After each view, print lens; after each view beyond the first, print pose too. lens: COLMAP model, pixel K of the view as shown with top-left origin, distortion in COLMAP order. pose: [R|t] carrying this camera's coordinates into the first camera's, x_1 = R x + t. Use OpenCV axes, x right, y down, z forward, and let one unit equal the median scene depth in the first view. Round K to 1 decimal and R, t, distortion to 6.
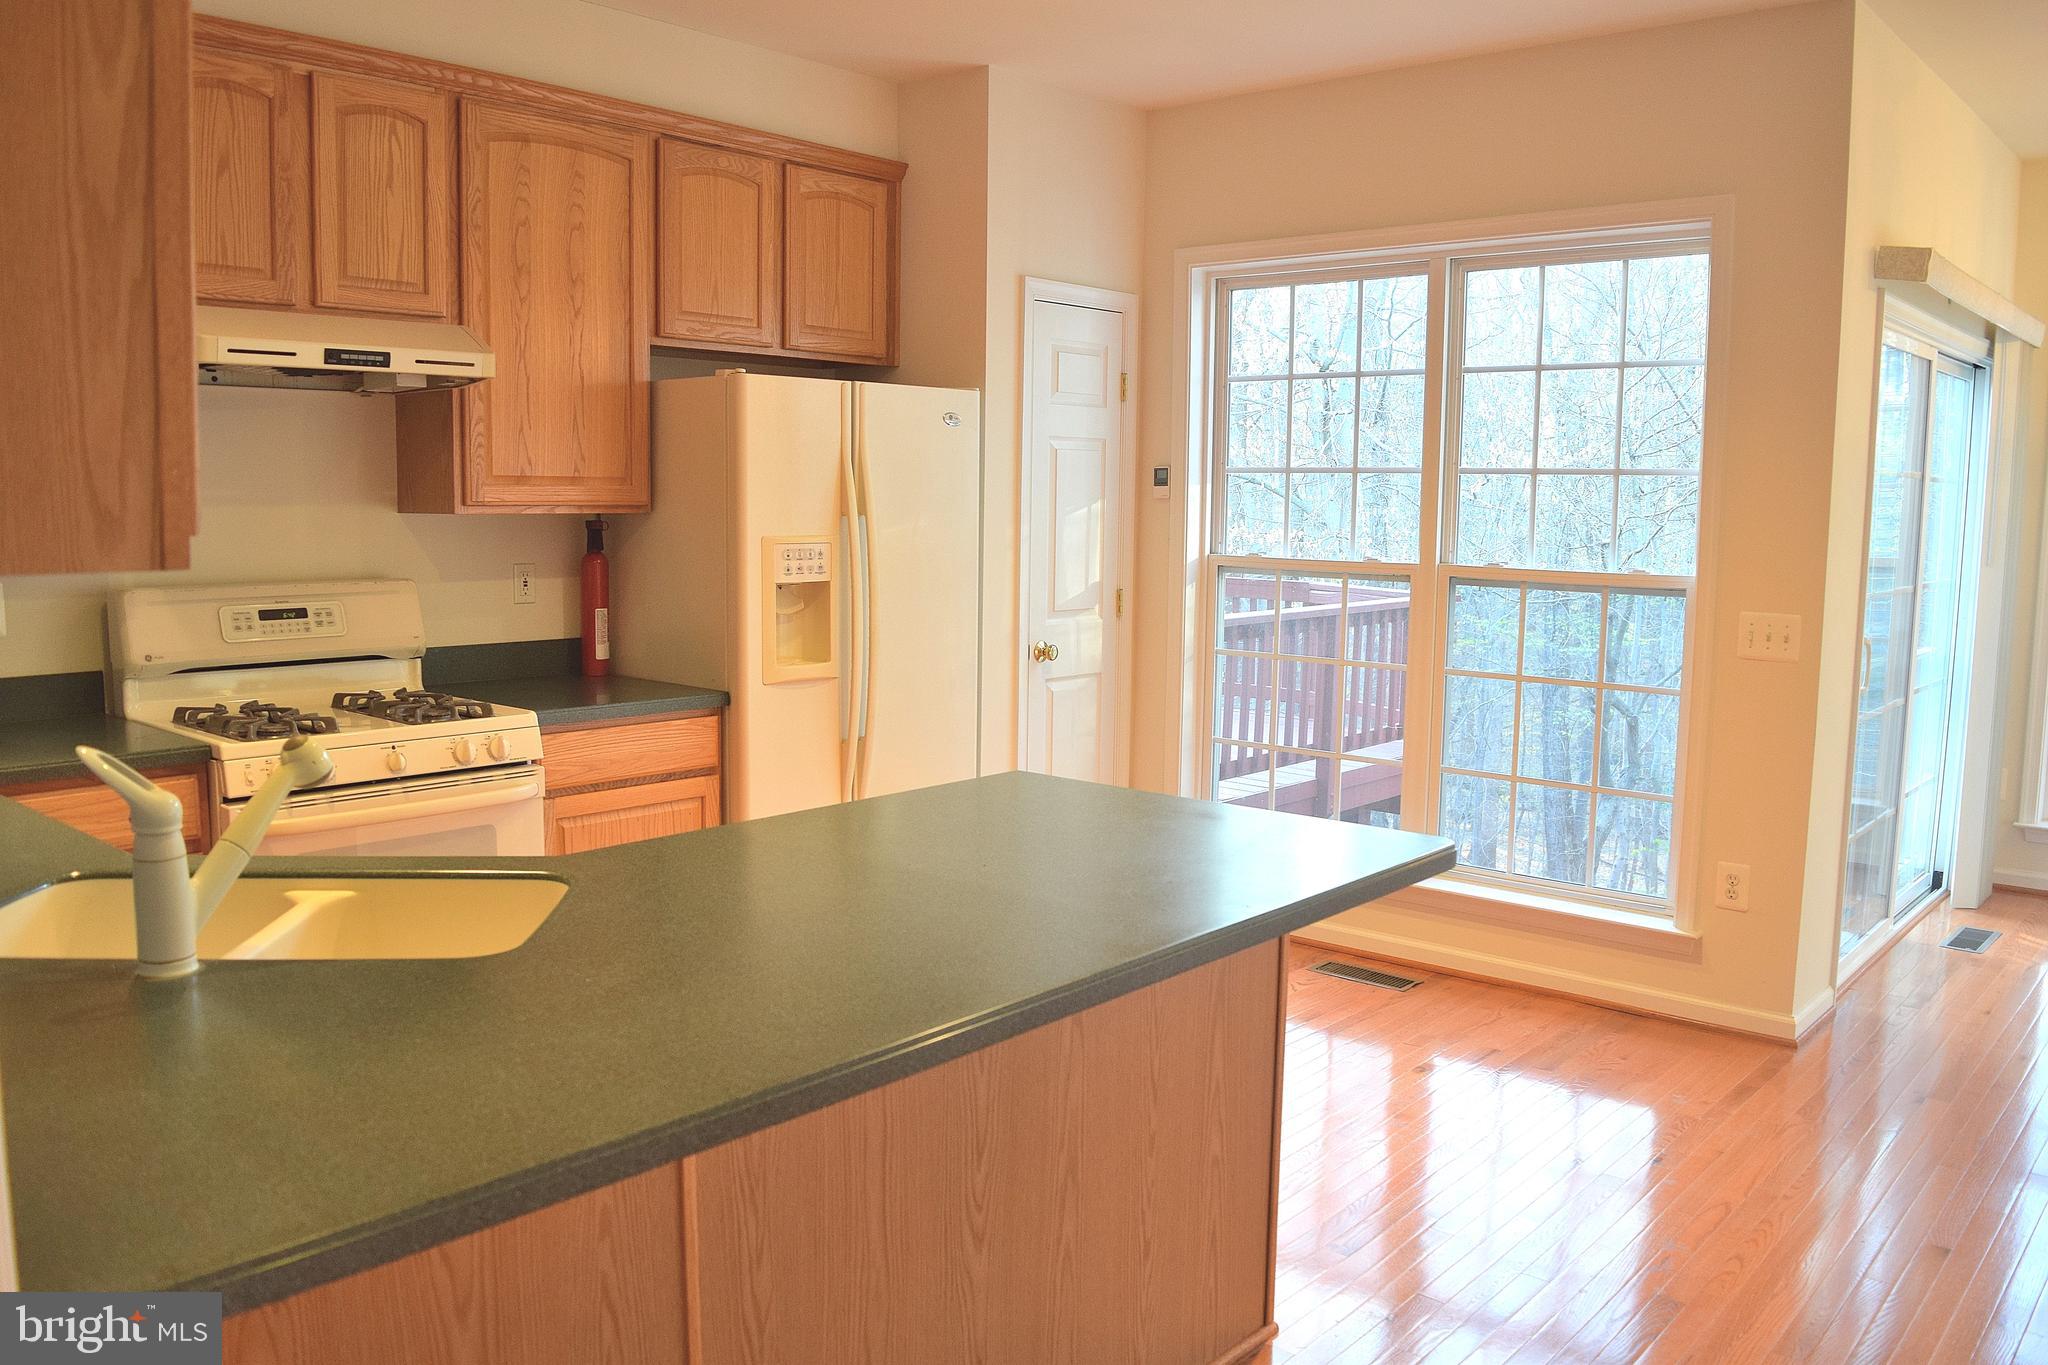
lens RADIAL K [[1607.3, 0, 1027.6], [0, 1607.3, 691.2], [0, 0, 1]] dist [-0.096651, 0.025743]
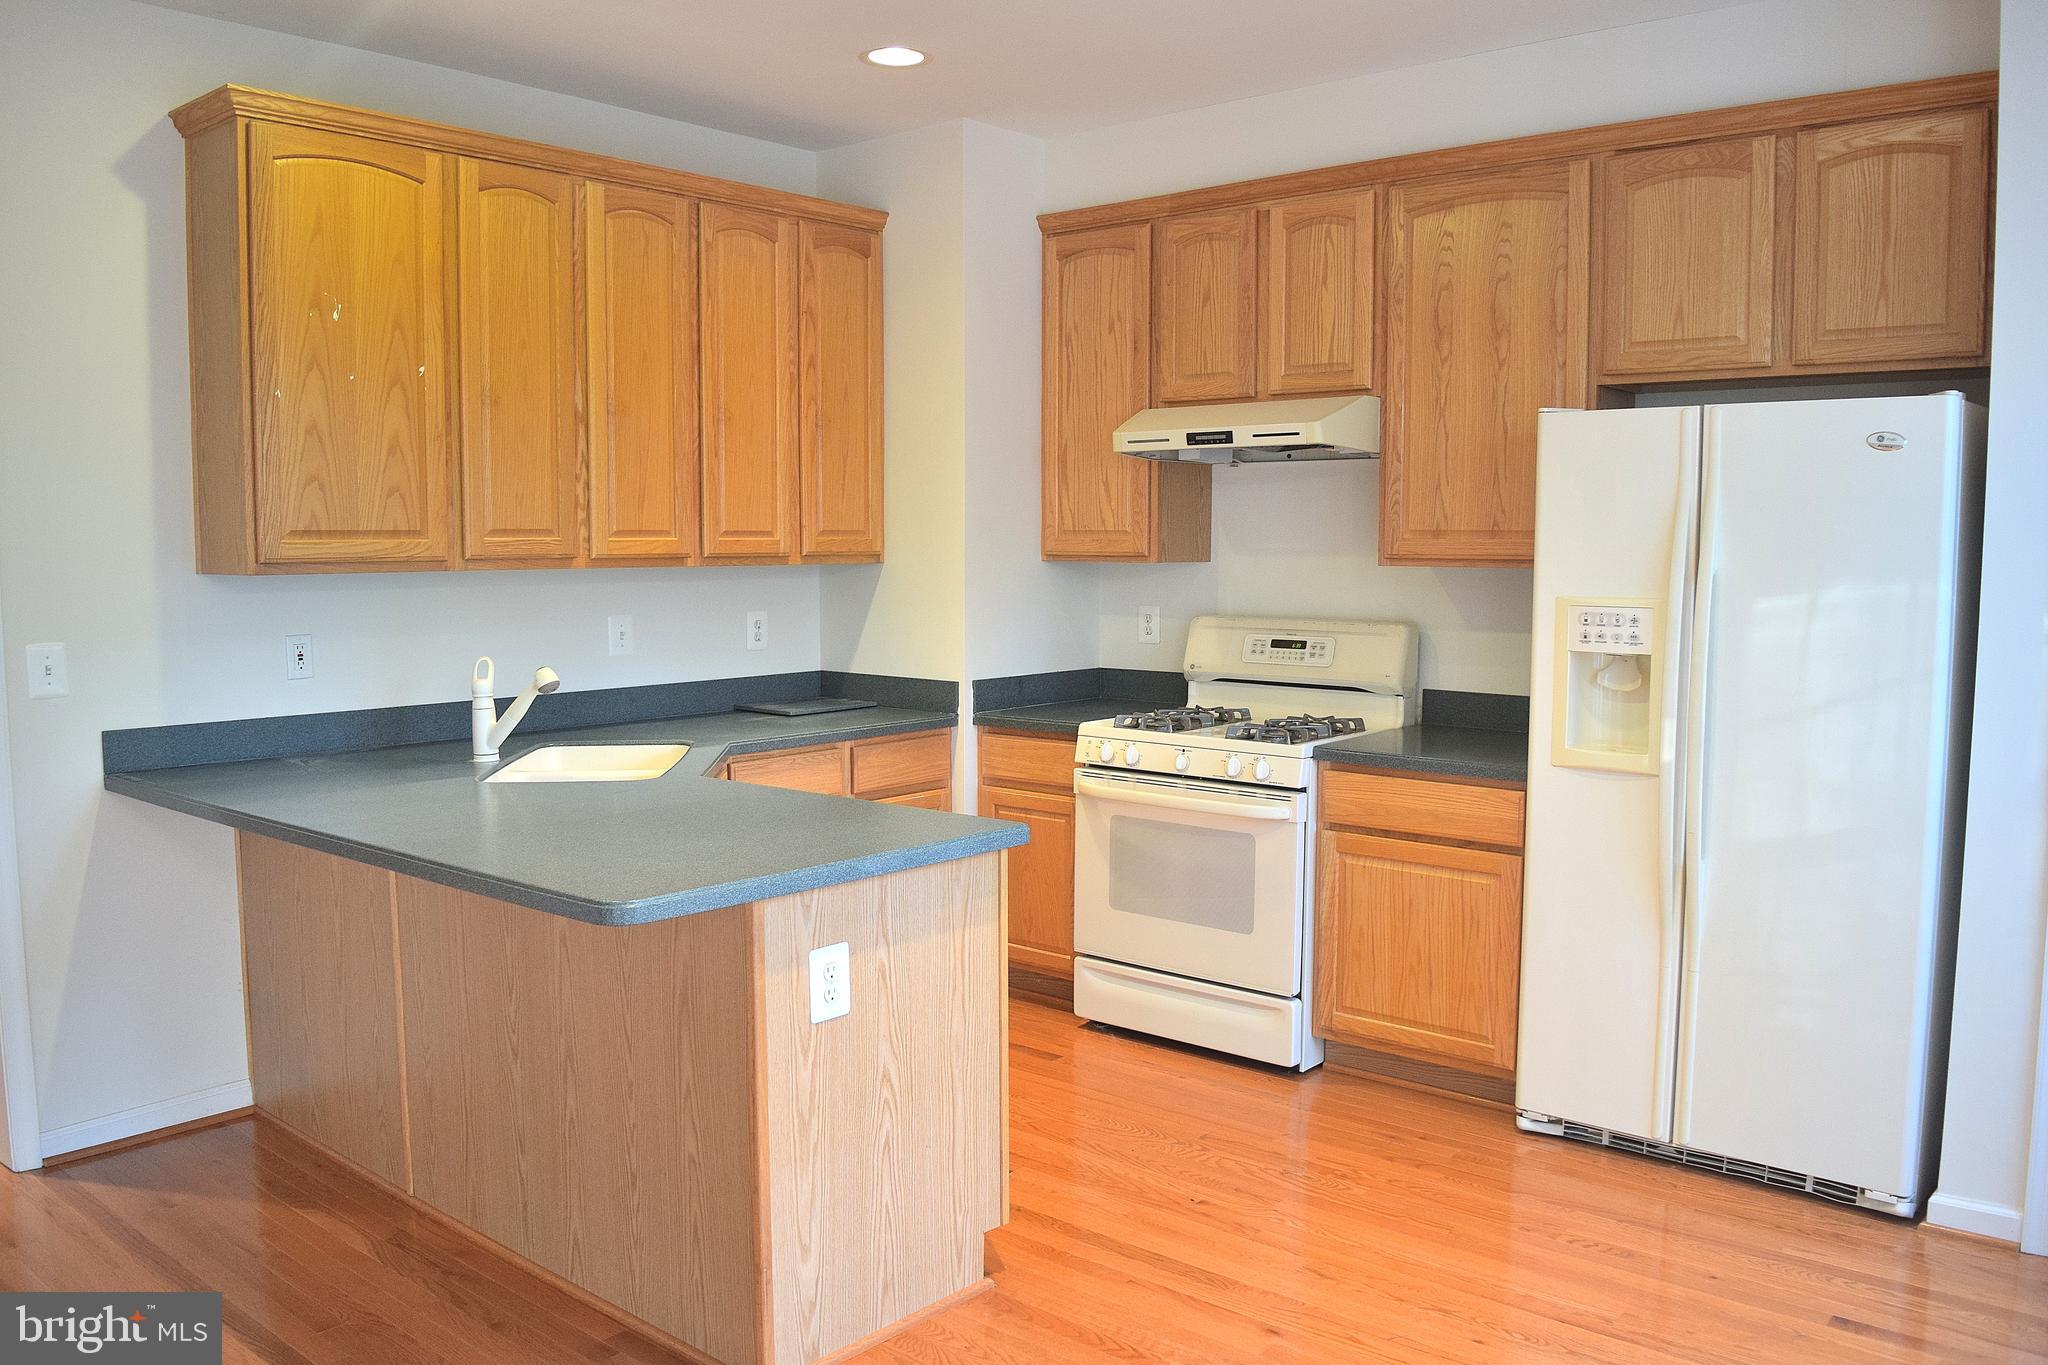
lens RADIAL K [[1607.3, 0, 1020.2], [0, 1607.3, 688.9], [0, 0, 1]] dist [-0.096651, 0.025743]
pose [[0.006063, 0.080941, -0.996700, 0.625816], [-0.120060, 0.989568, 0.079631, -0.071676], [0.992748, 0.119181, 0.015718, 0.624610]]
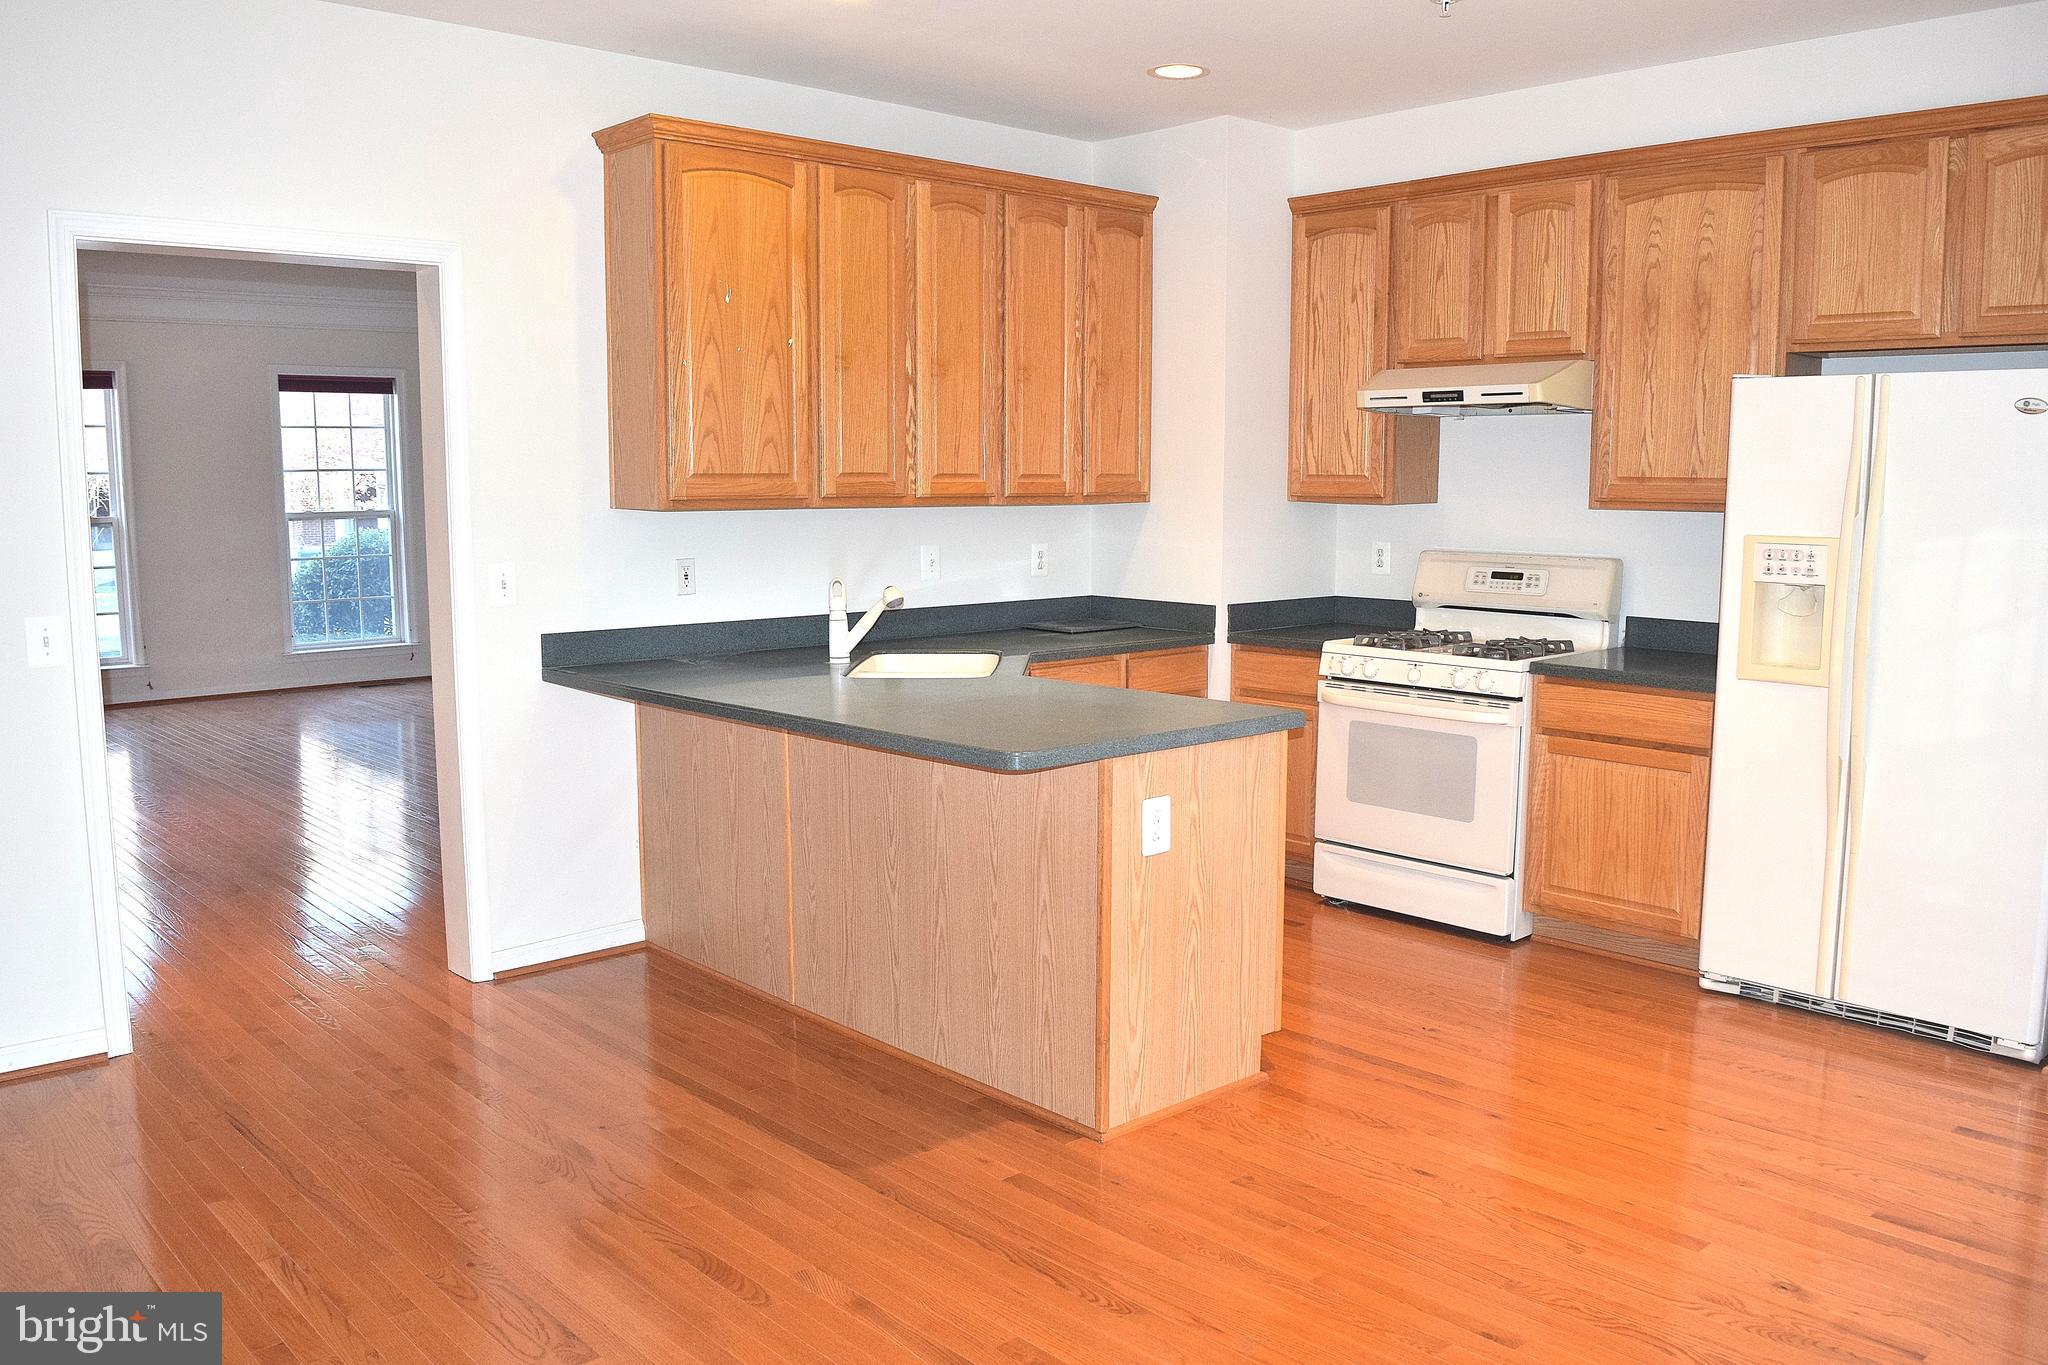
lens RADIAL K [[1607.3, 0, 1019.8], [0, 1607.3, 688.7], [0, 0, 1]] dist [-0.096651, 0.025743]
pose [[-0.110809, 0.117955, -0.986817, 0.800193], [-0.121702, 0.983848, 0.131266, -0.067212], [0.986362, 0.134644, -0.094664, 0.577994]]
